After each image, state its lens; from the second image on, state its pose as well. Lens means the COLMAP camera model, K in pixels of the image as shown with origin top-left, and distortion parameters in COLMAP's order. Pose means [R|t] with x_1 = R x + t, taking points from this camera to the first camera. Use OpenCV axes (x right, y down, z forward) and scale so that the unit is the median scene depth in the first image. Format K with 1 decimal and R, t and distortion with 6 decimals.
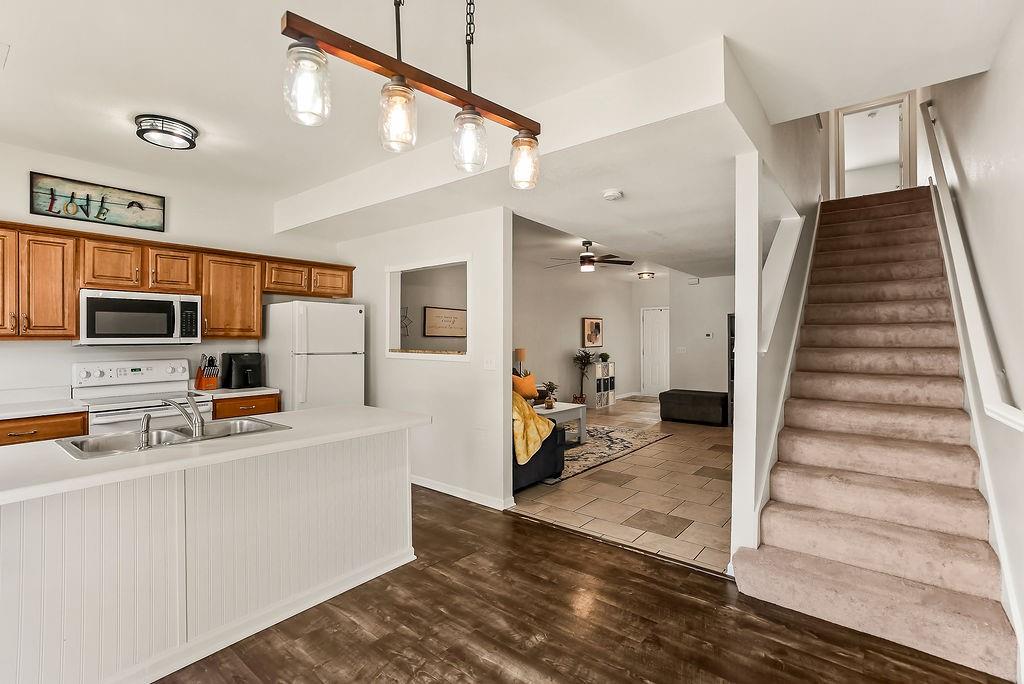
lens RADIAL K [[473.9, 0, 512.4], [0, 473.9, 336.1], [0, 0, 1]] dist [-0.051018, 0.026469]
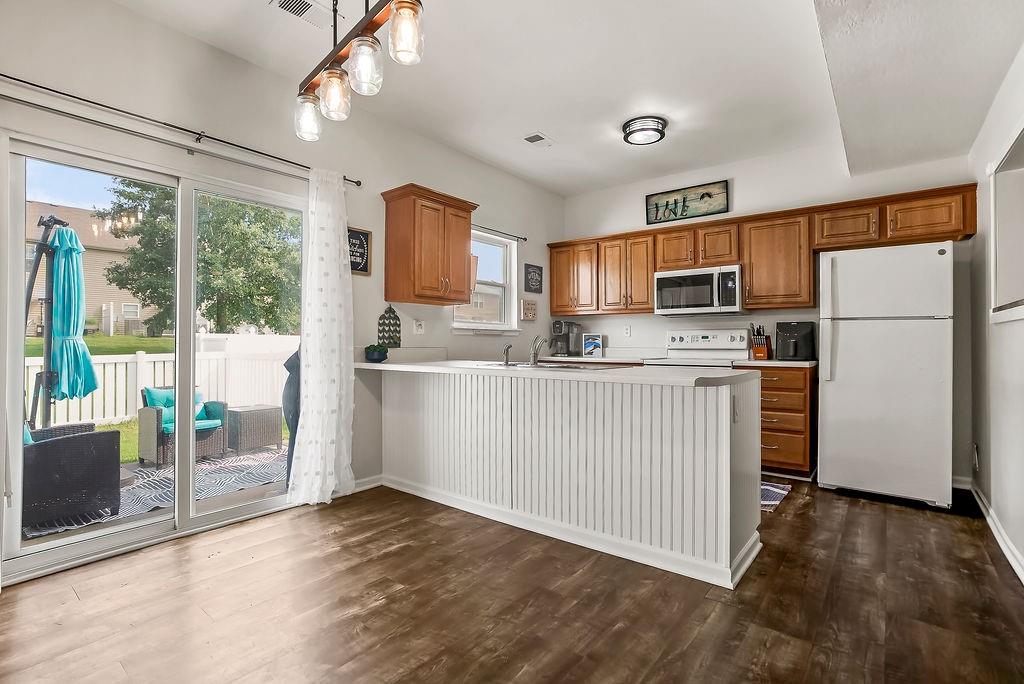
lens RADIAL K [[483.6, 0, 511.3], [0, 483.6, 336.9], [0, 0, 1]] dist [-0.052715, 0.026010]
pose [[-0.000689, -0.011028, -0.999939, 0.395355], [-0.000071, 0.999939, -0.011028, 0.087694], [1.000000, 0.000064, -0.000690, 0.535034]]
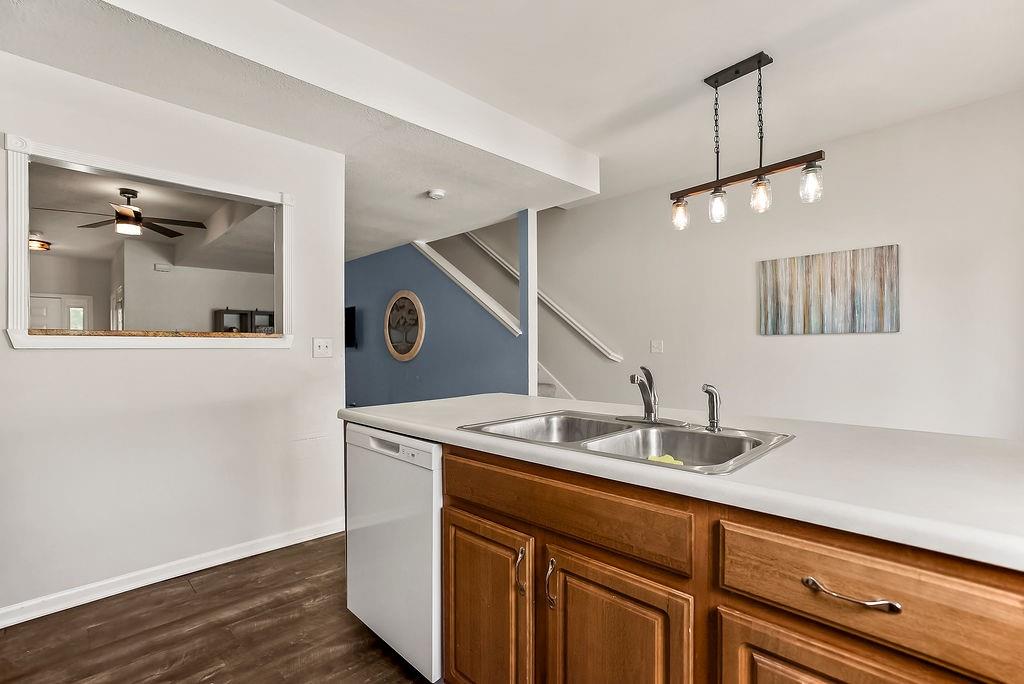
lens RADIAL K [[469.7, 0, 516.3], [0, 469.7, 344.7], [0, 0, 1]] dist [-0.053165, 0.023160]
pose [[0.103400, 0.004046, 0.994632, -0.810234], [0.002363, 0.999988, -0.004314, 0.058232], [-0.994637, 0.002796, 0.103389, 0.646728]]
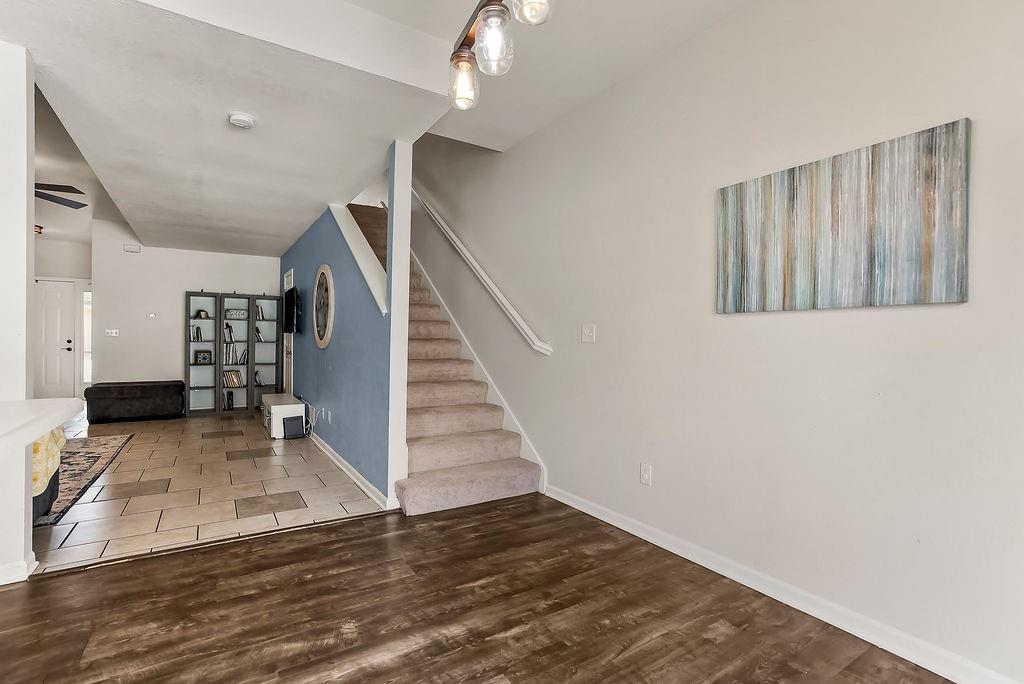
lens RADIAL K [[473.9, 0, 512.4], [0, 473.9, 336.1], [0, 0, 1]] dist [-0.051018, 0.026469]
pose [[0.311706, 0.009613, 0.950130, -0.386421], [-0.014093, 0.999886, -0.005493, 0.069962], [-0.950074, -0.011678, 0.311806, 0.268268]]
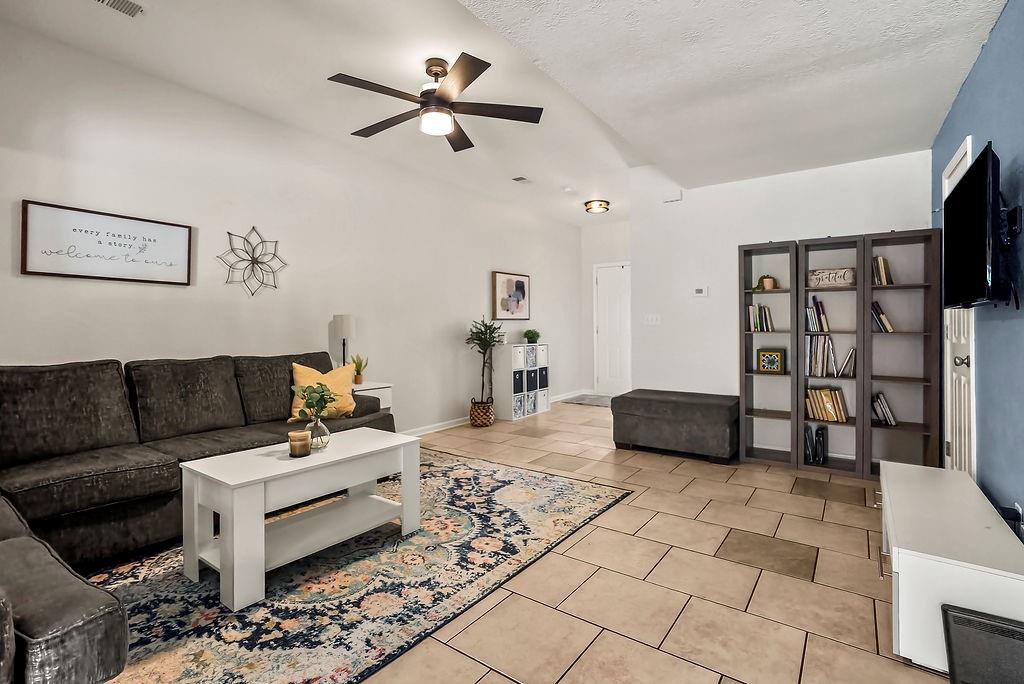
lens RADIAL K [[480.1, 0, 512.0], [0, 480.1, 326.6], [0, 0, 1]] dist [-0.051180, 0.025900]
pose [[0.998717, -0.004500, 0.050442, 0.371414], [0.004298, 0.999982, 0.004102, 0.079670], [-0.050459, -0.003879, 0.998719, 0.997199]]
